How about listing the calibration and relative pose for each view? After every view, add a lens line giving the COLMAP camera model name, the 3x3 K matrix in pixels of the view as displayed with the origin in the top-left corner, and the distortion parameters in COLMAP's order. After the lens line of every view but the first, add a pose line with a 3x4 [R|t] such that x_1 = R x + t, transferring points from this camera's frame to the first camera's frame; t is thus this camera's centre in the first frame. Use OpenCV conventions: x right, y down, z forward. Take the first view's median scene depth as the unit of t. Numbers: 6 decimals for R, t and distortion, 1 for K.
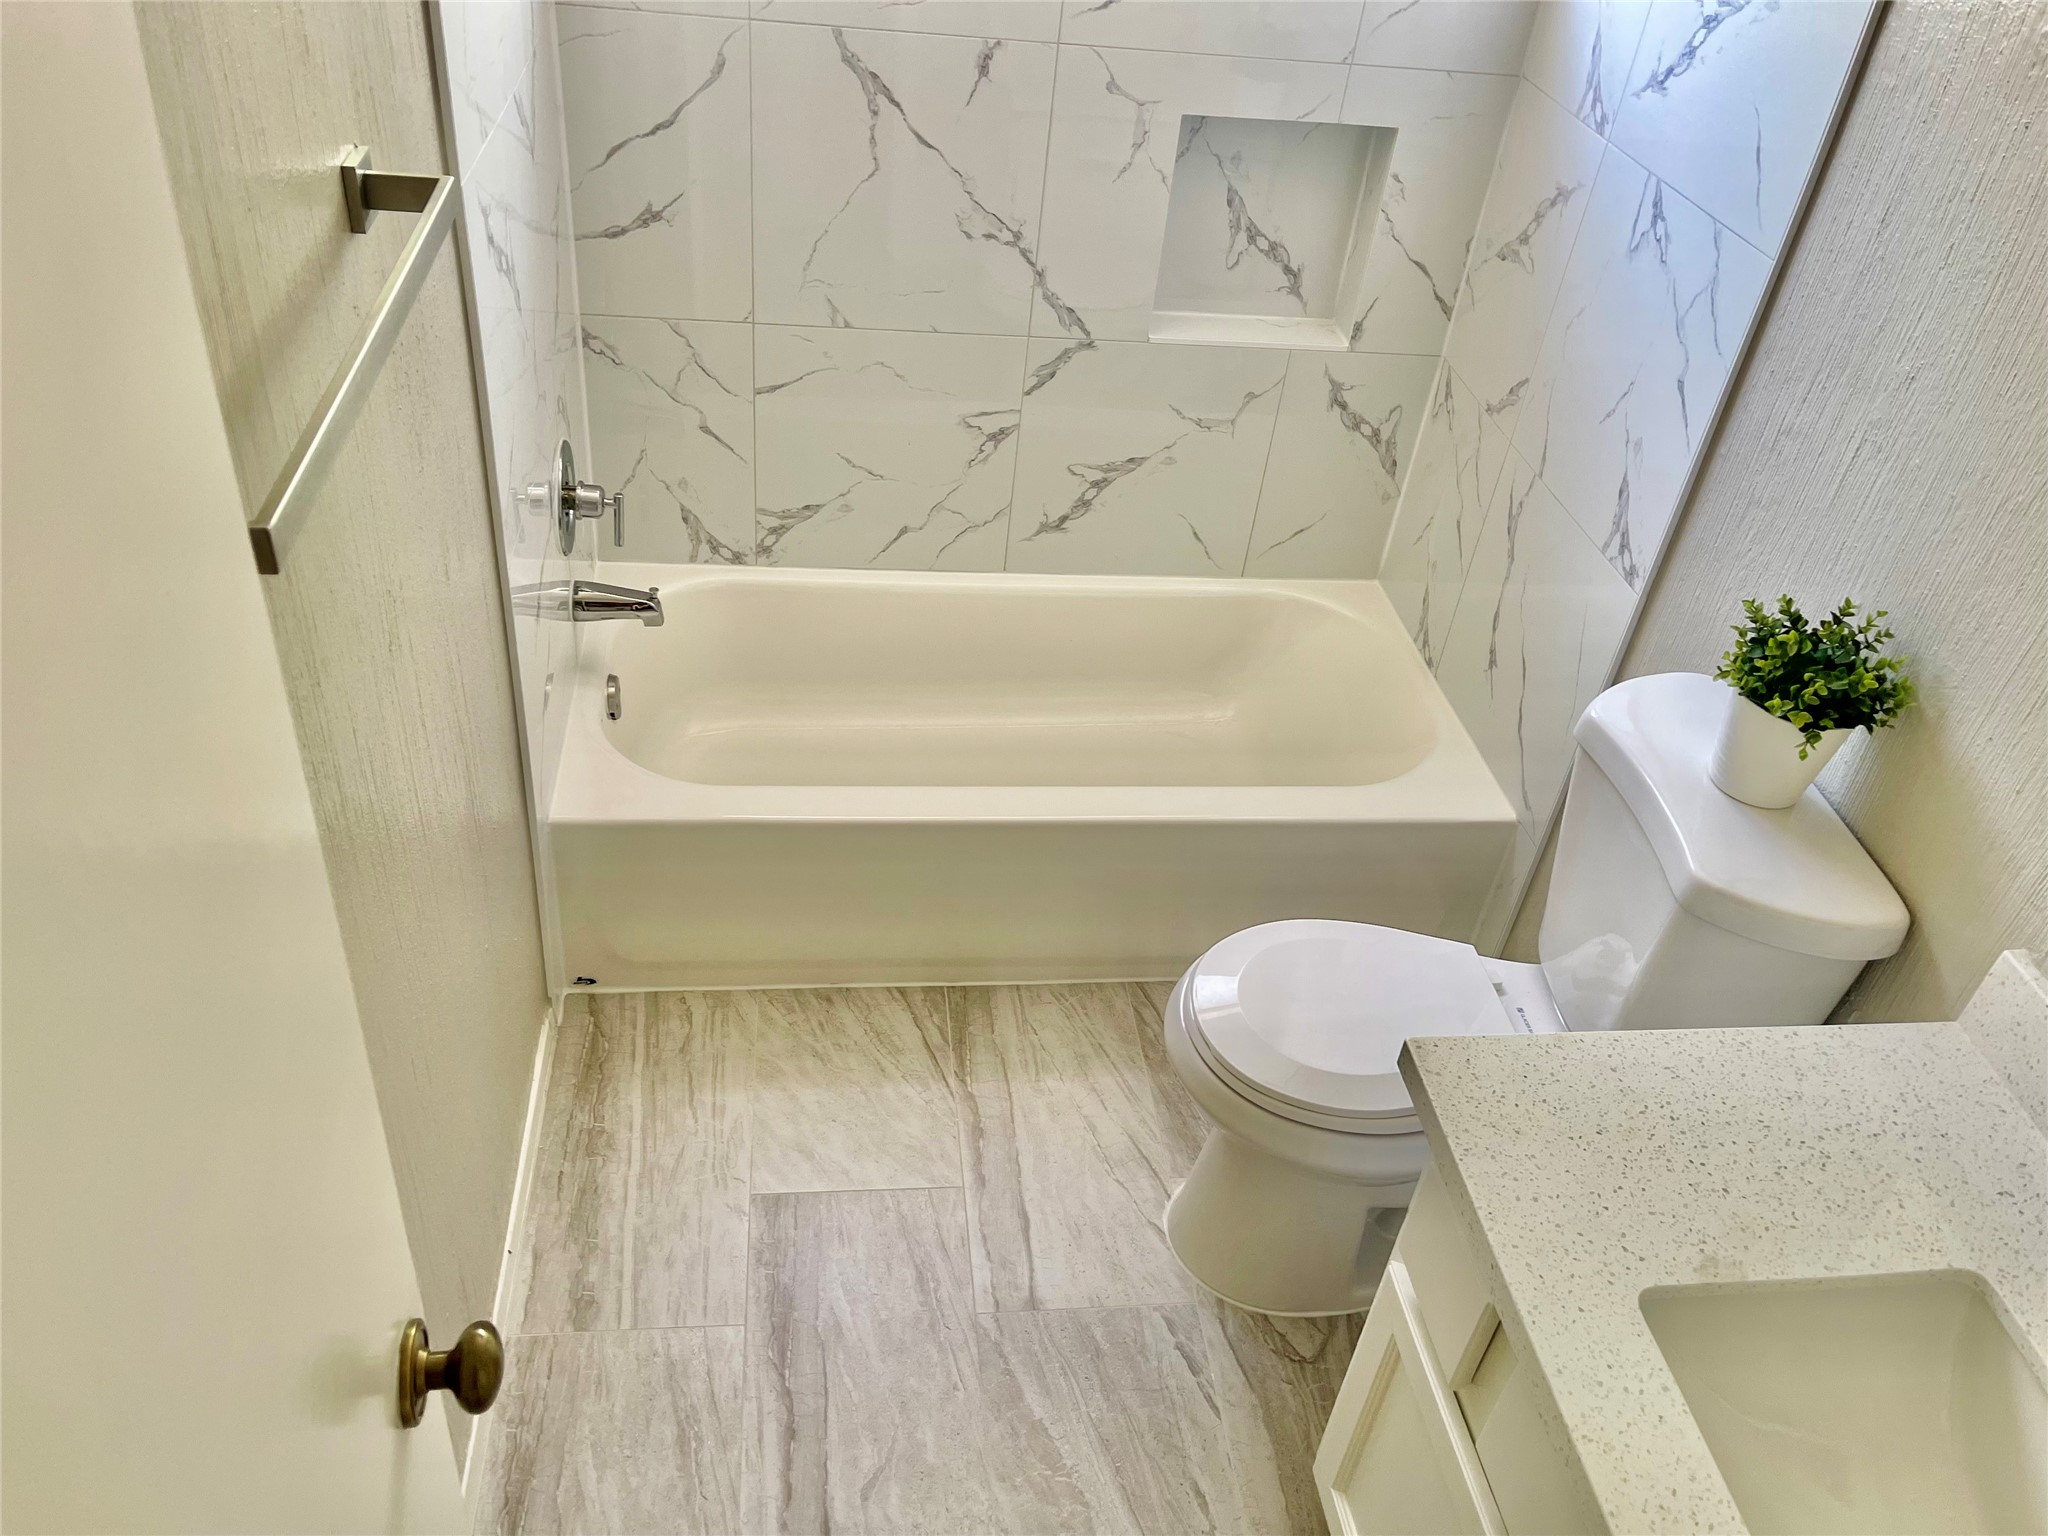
lens RADIAL K [[1543.4, 0, 1020.0], [0, 1543.4, 767.8], [0, 0, 1]] dist [0.010059, 0.000995]
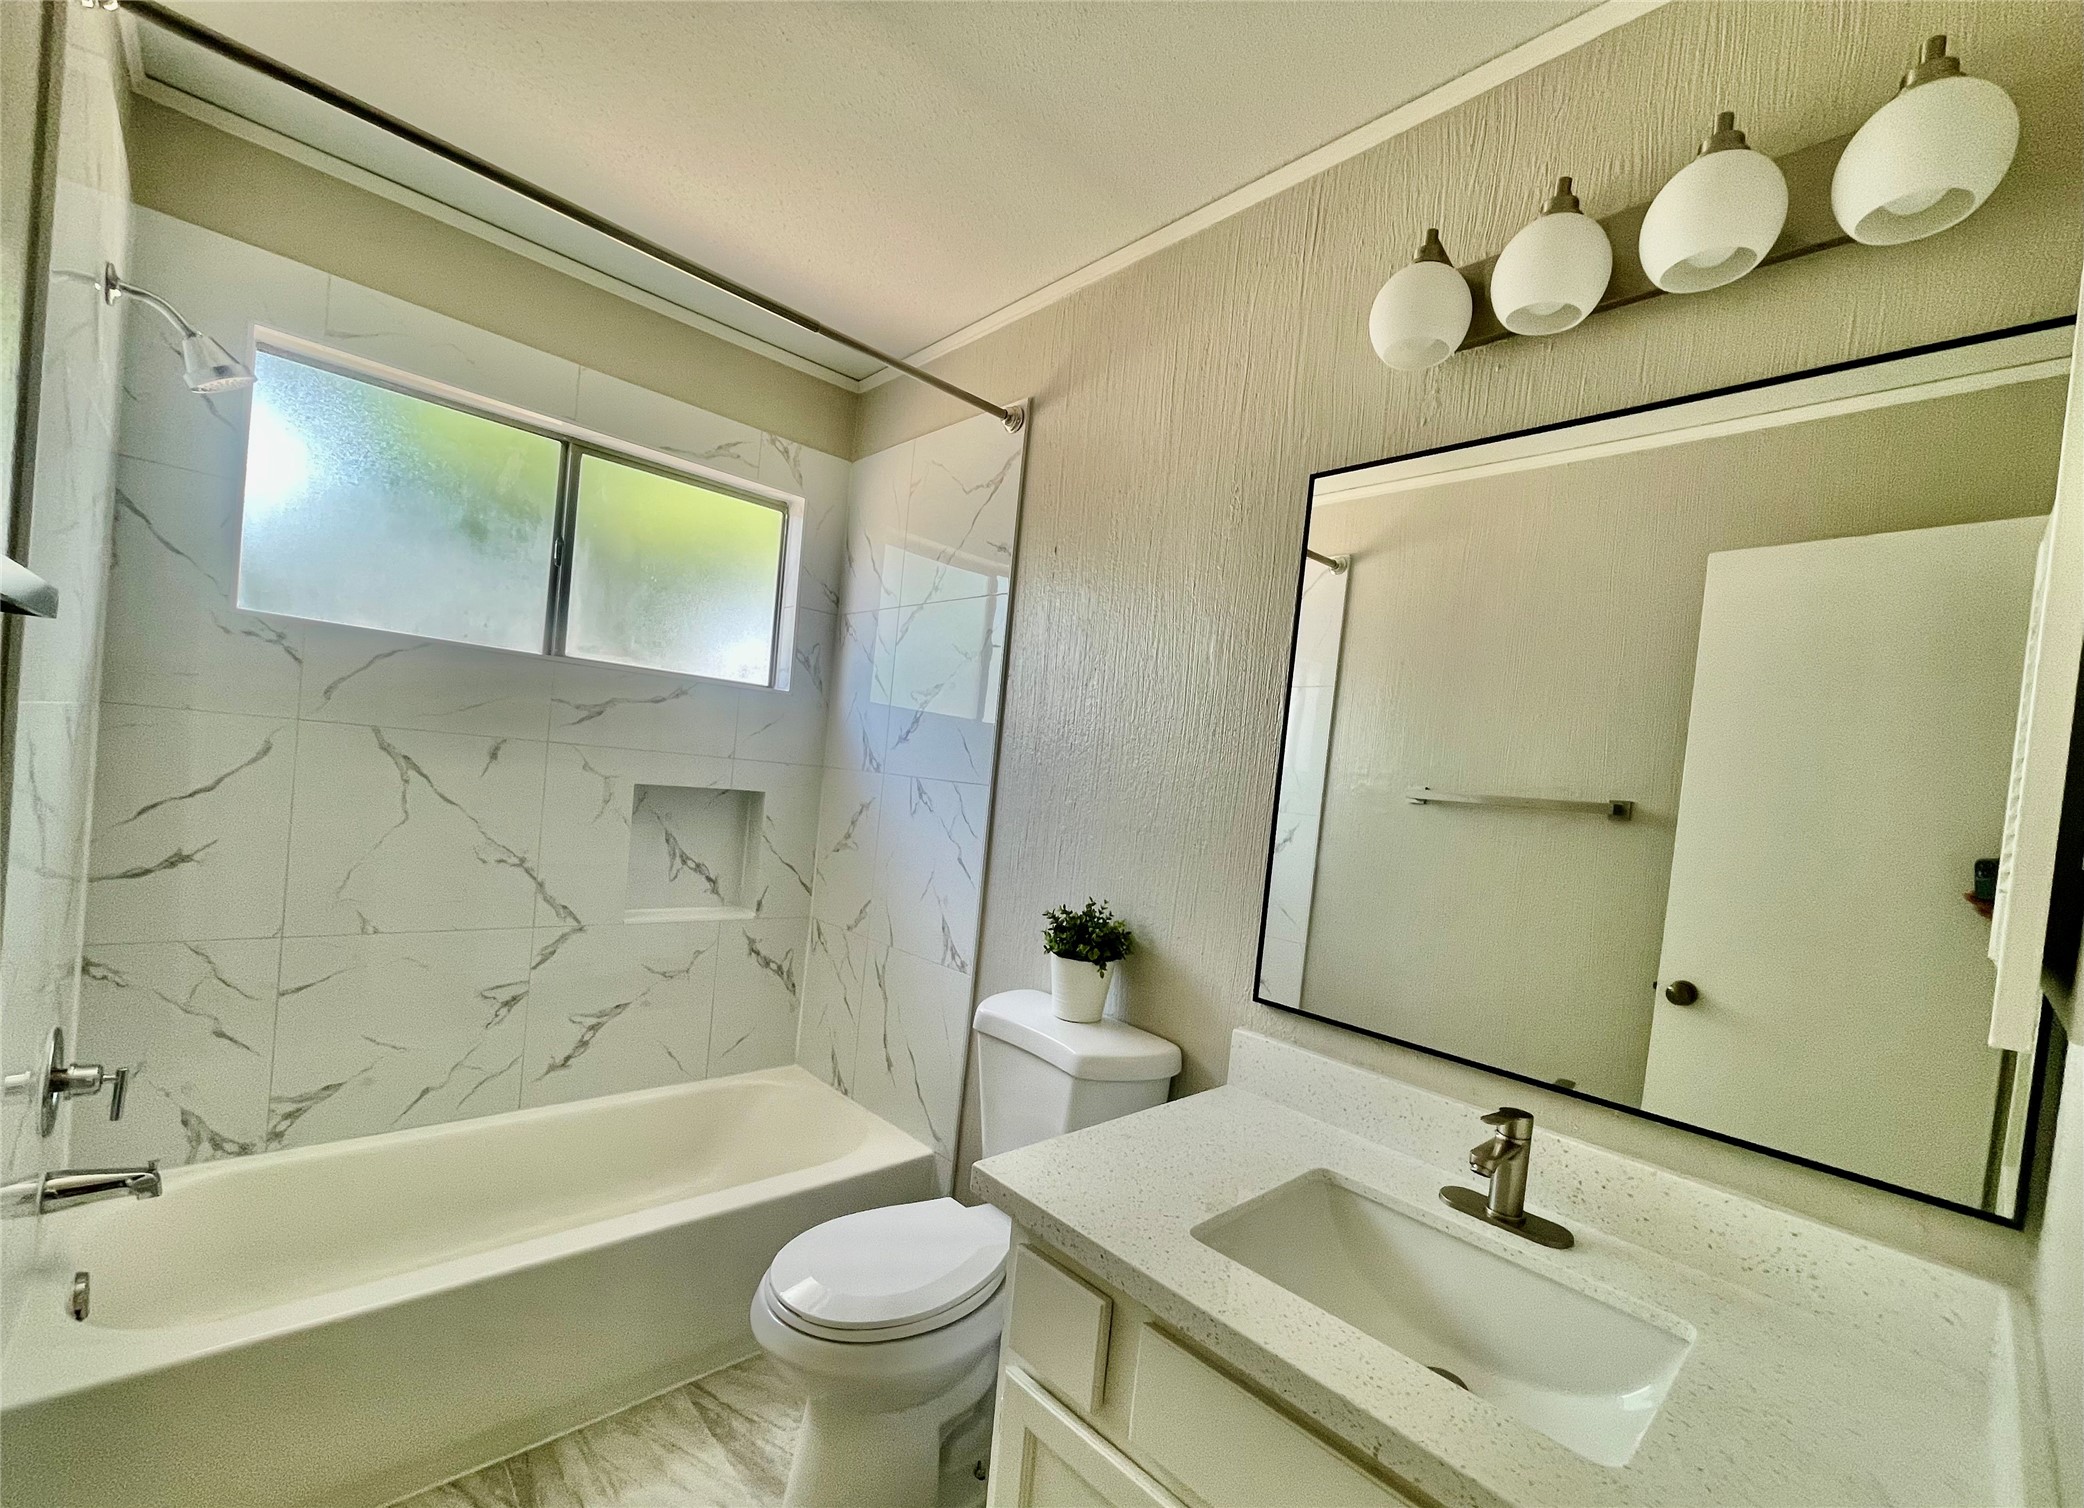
lens RADIAL K [[864.8, 0, 1074.0], [0, 864.8, 799.5], [0, 0, 1]] dist [0.002331, -0.001892]
pose [[0.794734, -0.031752, 0.606126, -0.083019], [0.354197, 0.835219, -0.420659, 0.149414], [-0.492891, 0.549001, 0.675023, 0.136637]]
